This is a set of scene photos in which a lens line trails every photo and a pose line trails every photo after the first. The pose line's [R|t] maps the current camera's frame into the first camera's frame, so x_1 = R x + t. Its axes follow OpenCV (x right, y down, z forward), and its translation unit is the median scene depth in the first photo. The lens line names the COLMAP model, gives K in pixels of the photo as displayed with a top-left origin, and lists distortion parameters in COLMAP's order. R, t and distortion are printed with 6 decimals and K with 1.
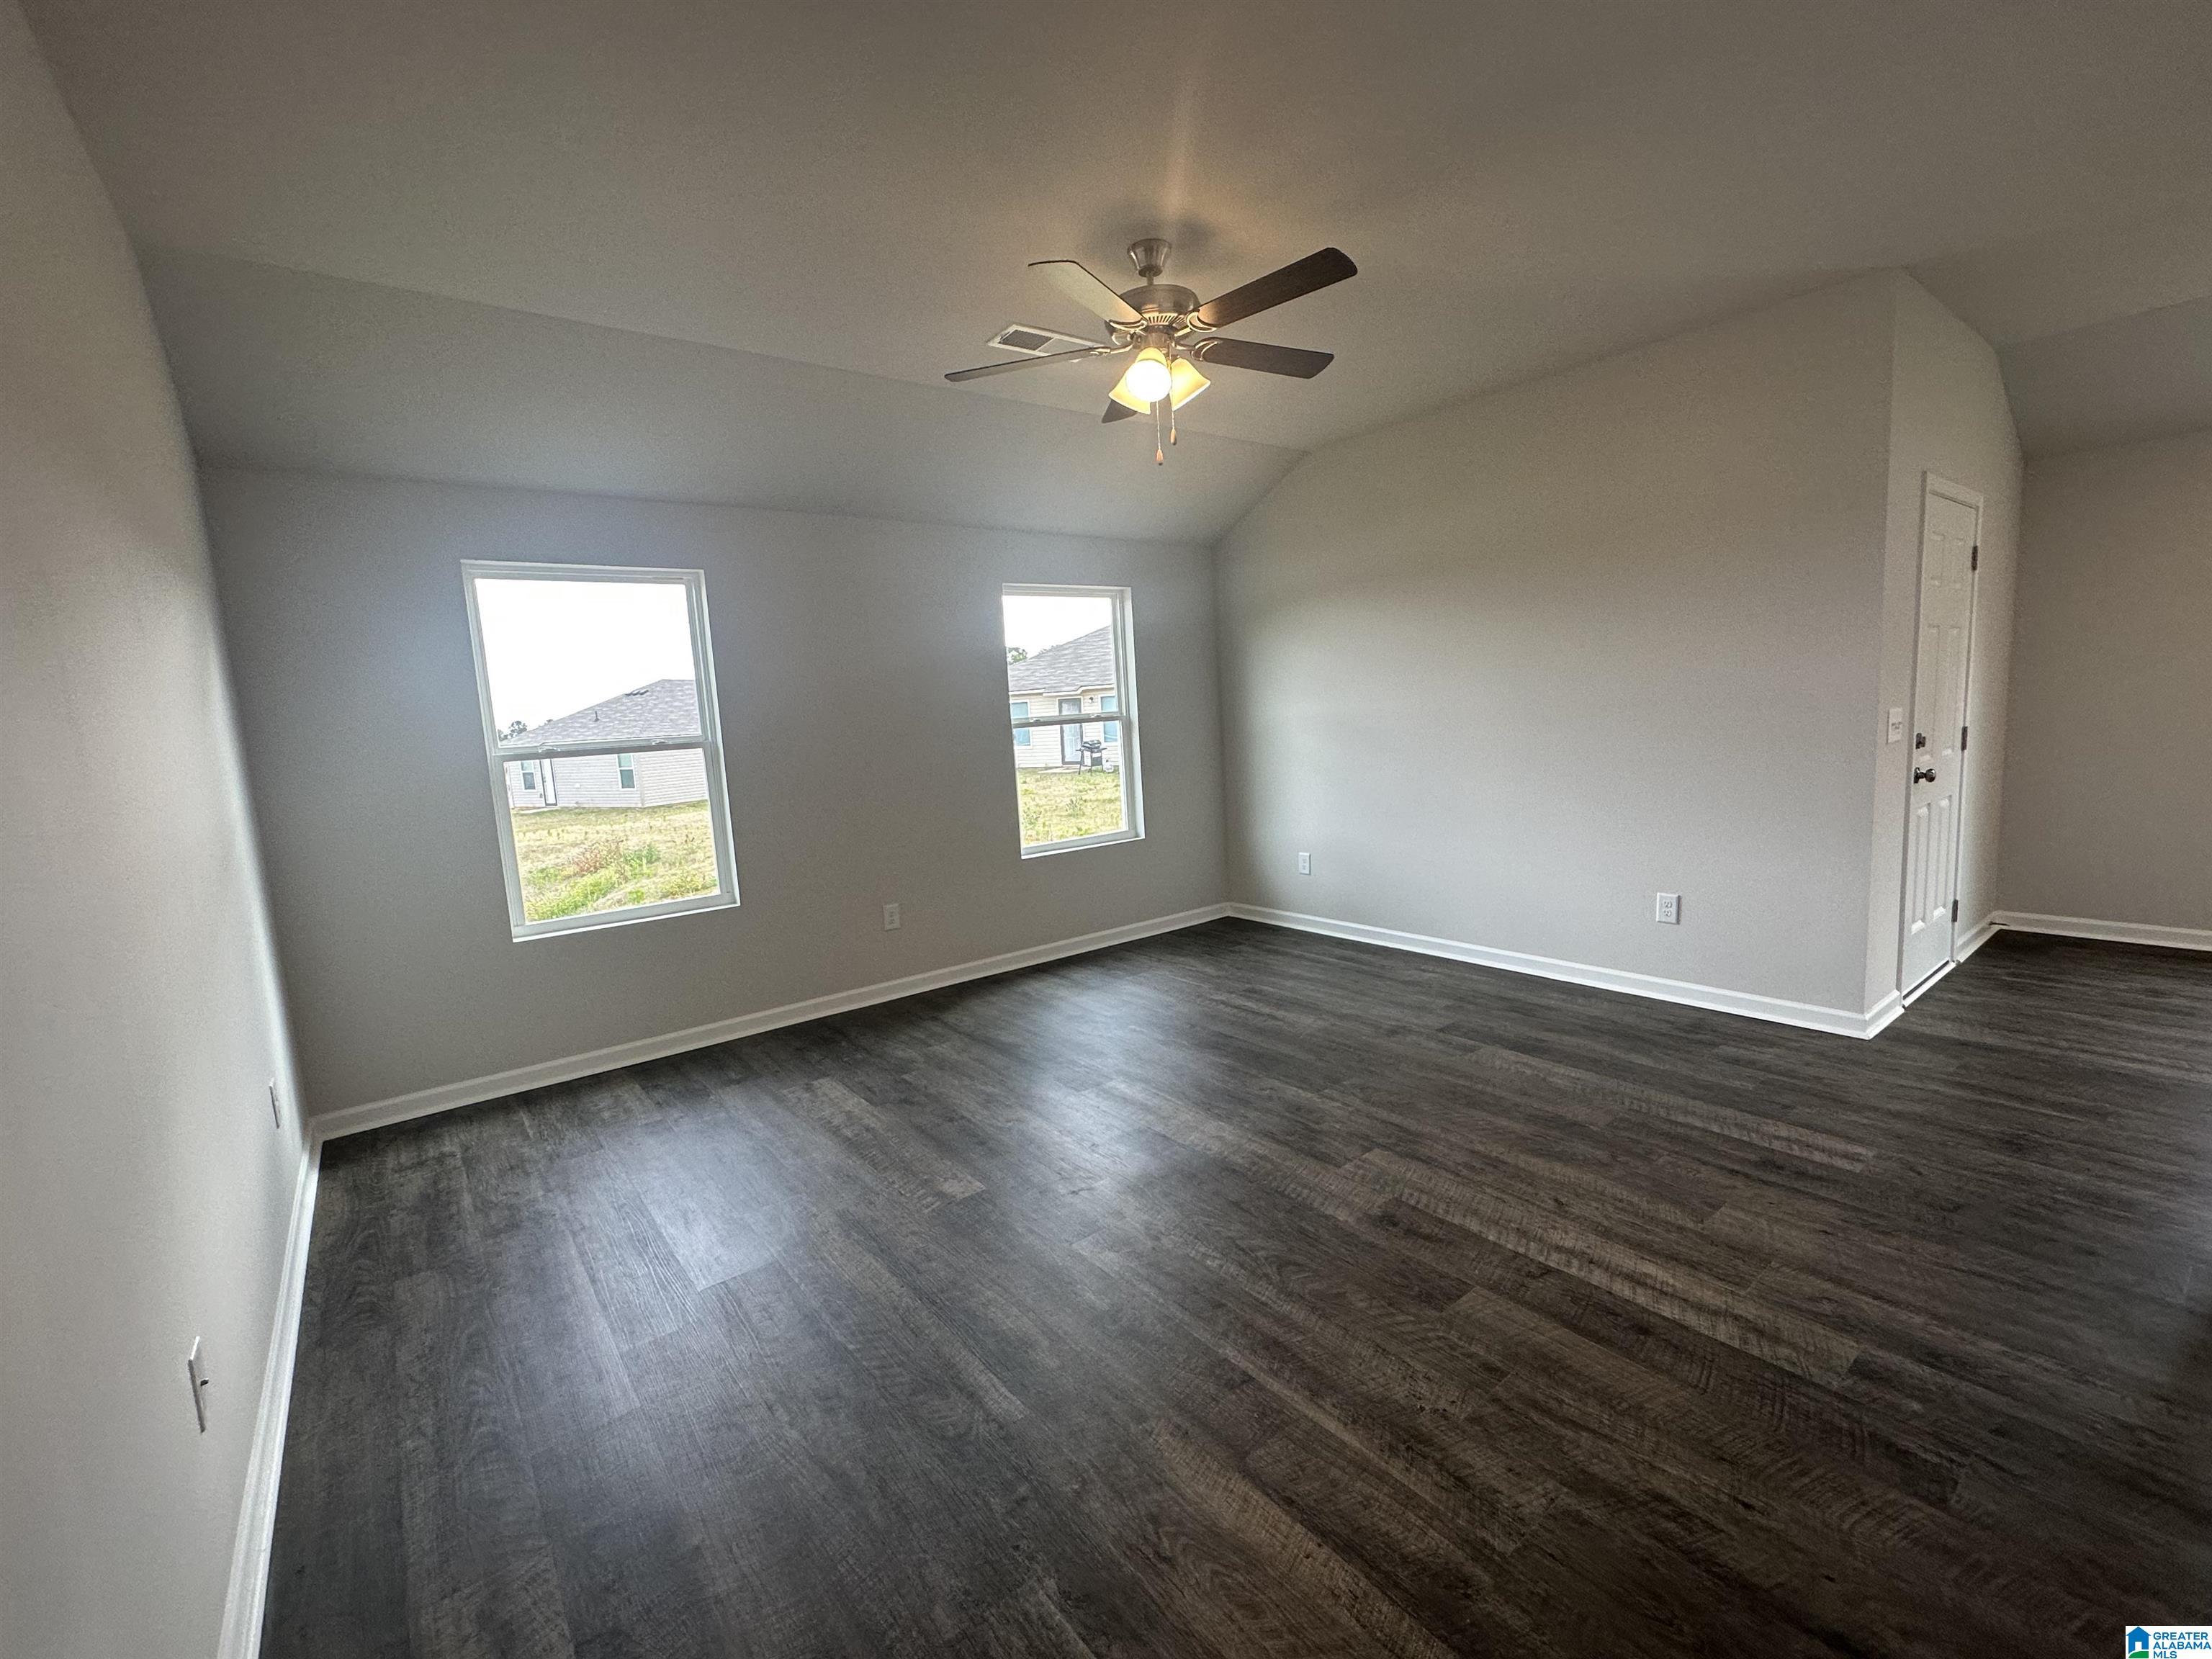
lens RADIAL K [[962.9, 0, 1106.0], [0, 962.9, 829.5], [0, 0, 1]] dist [0.001125, 0.000174]
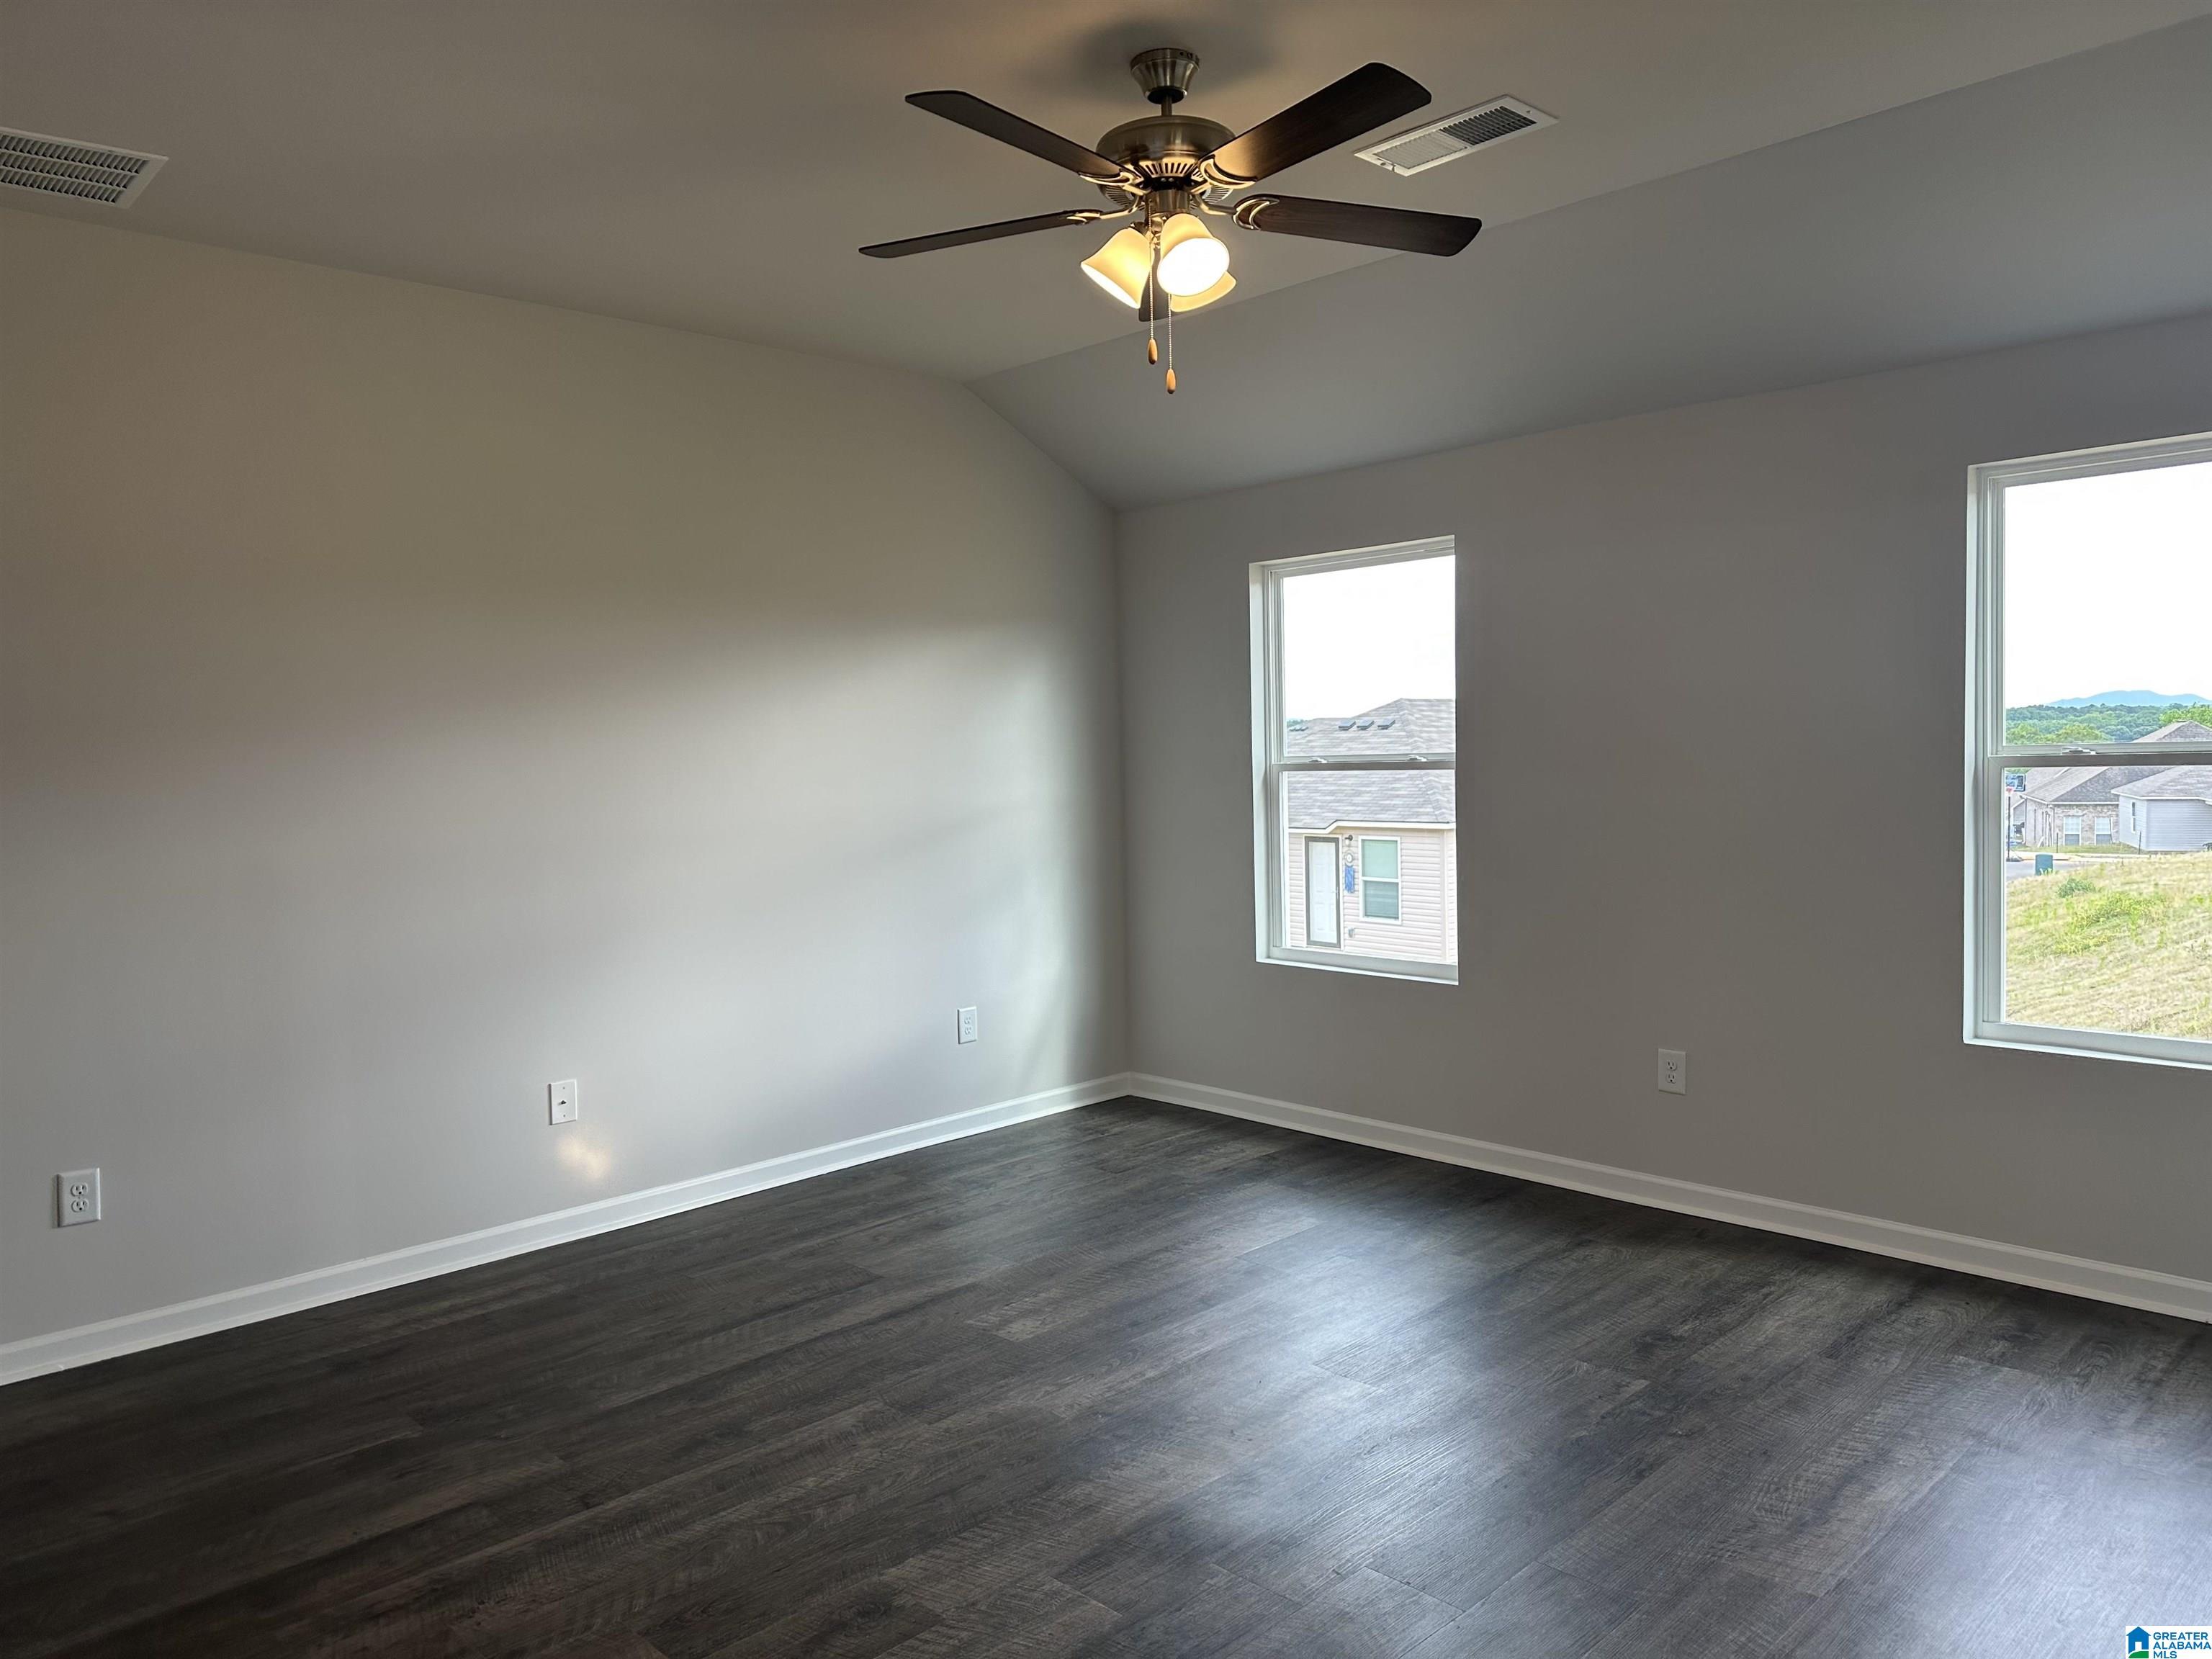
lens RADIAL K [[1548.3, 0, 1106.0], [0, 1548.3, 829.5], [0, 0, 1]] dist [-0.002731, -0.003816]
pose [[0.108295, 0.113938, -0.987568, 1.121240], [-0.107005, 0.988975, 0.102366, -0.197441], [0.988343, 0.094589, 0.119293, 0.876324]]
